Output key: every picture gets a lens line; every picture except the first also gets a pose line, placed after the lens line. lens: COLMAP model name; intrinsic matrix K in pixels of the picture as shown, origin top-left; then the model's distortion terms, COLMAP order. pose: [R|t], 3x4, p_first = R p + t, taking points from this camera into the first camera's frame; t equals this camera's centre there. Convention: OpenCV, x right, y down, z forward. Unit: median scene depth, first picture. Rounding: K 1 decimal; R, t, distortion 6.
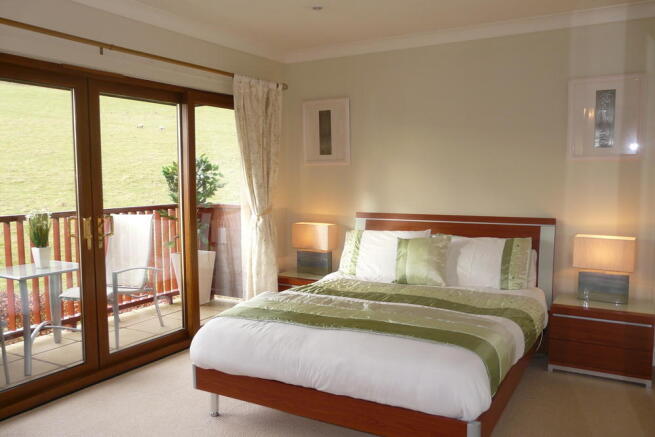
lens RADIAL K [[553.1, 0, 328.7], [0, 553.1, 220.0], [0, 0, 1]] dist [0.006696, 0.011281]
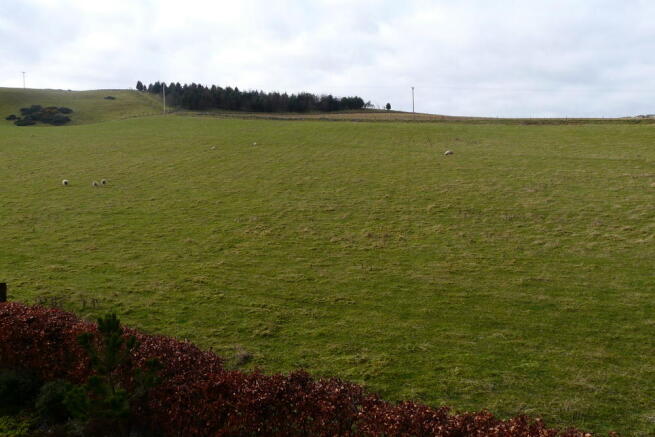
lens RADIAL K [[553.1, 0, 327.4], [0, 553.1, 218.7], [0, 0, 1]] dist [0.006696, 0.011281]
pose [[0.869920, 0.020393, -0.492770, -0.065969], [-0.046585, 0.998075, -0.040935, -0.011459], [0.490987, 0.058566, 0.869196, 0.123202]]
